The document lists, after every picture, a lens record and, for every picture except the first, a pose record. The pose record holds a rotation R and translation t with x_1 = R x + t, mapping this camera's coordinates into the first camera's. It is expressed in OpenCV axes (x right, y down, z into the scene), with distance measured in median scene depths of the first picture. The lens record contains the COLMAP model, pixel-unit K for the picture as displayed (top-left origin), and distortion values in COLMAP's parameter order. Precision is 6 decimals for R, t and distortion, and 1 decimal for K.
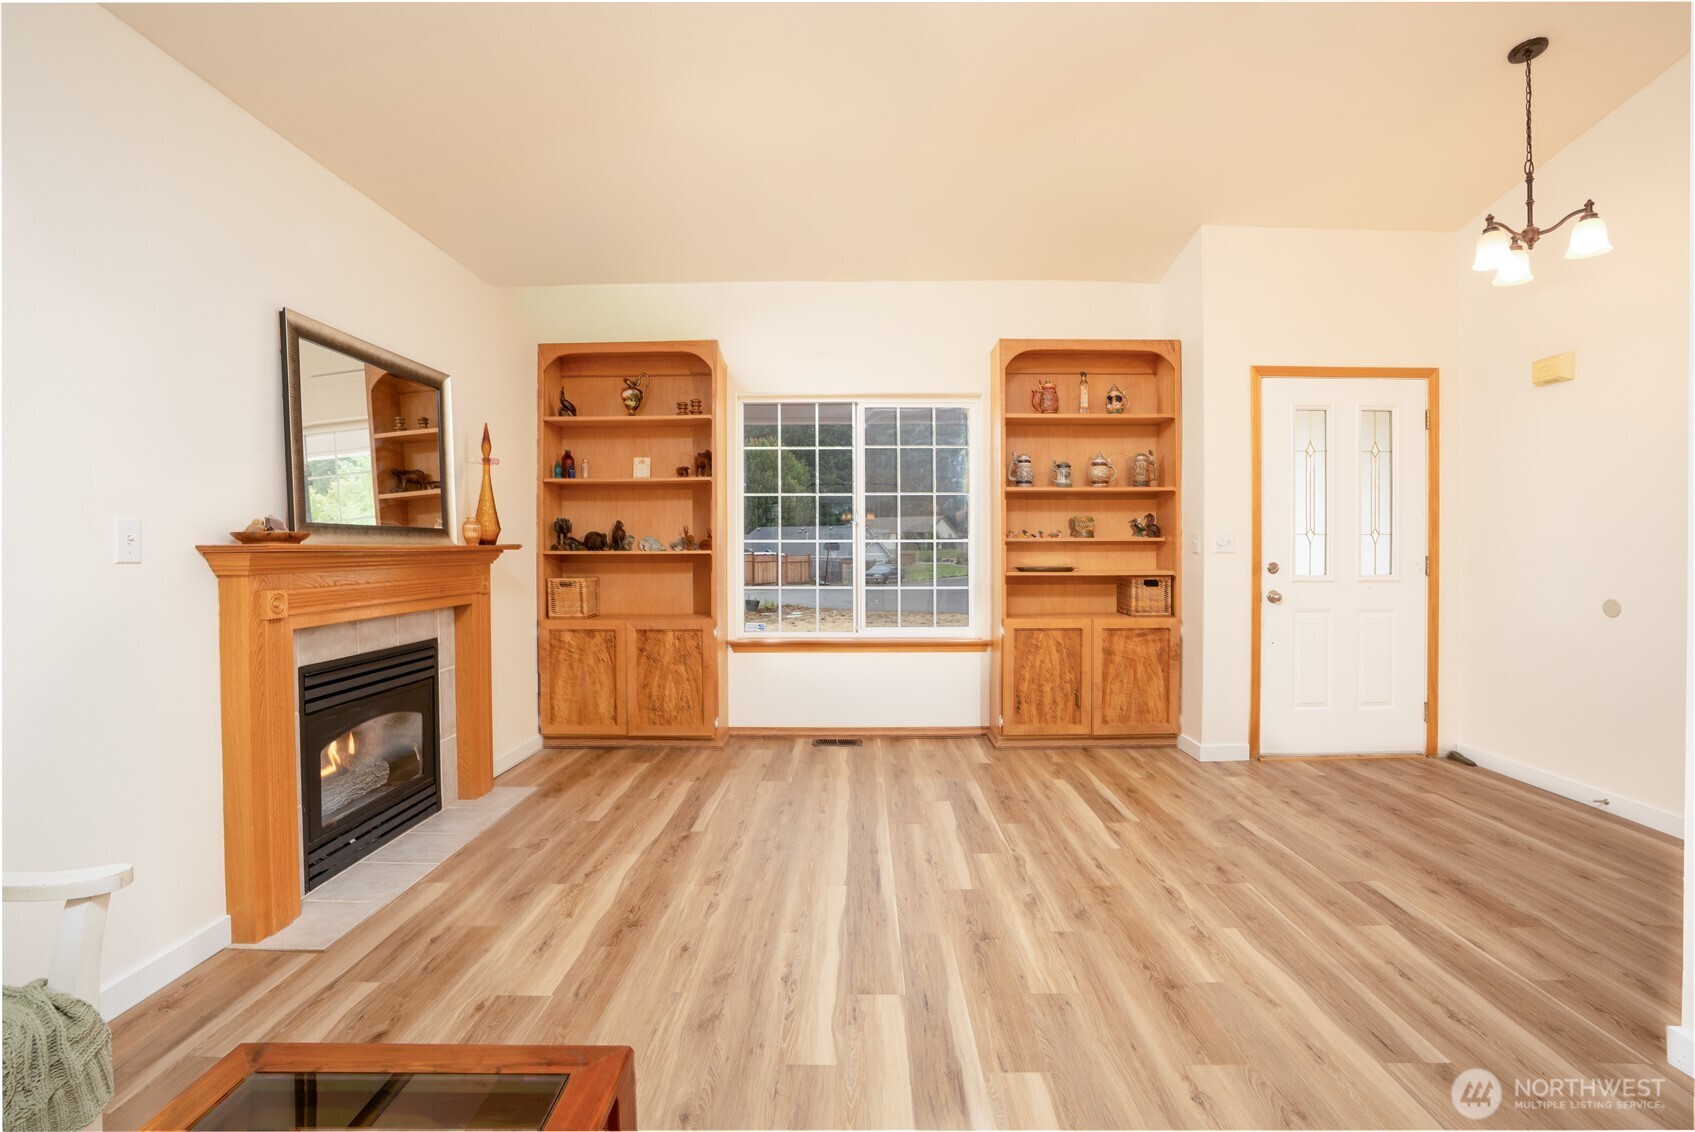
lens RADIAL K [[784.3, 0, 850.7], [0, 784.3, 554.1], [0, 0, 1]] dist [-0.068978, 0.028496]
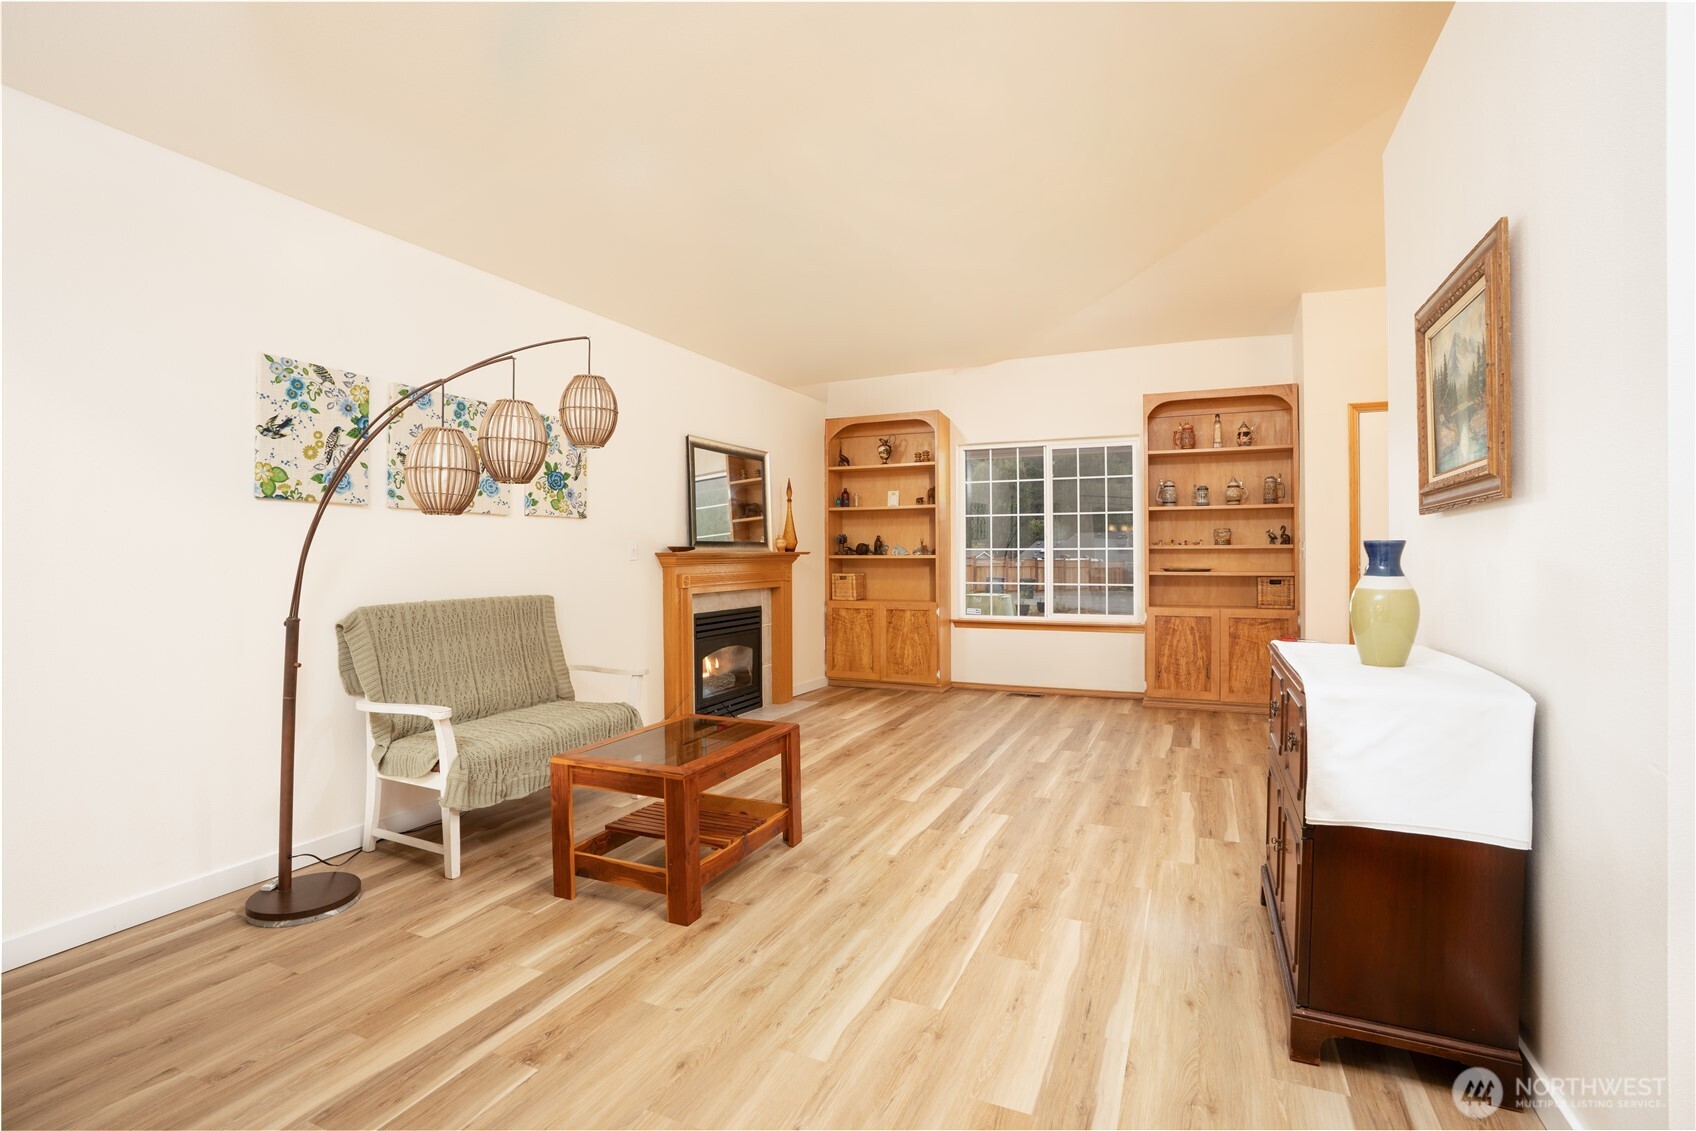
lens RADIAL K [[784.7, 0, 851.2], [0, 784.7, 553.6], [0, 0, 1]] dist [-0.068978, 0.028496]
pose [[0.917551, -0.000392, -0.397619, 0.255304], [-0.002738, 0.999970, -0.007305, 0.002984], [0.397610, 0.007791, 0.917522, -0.392116]]
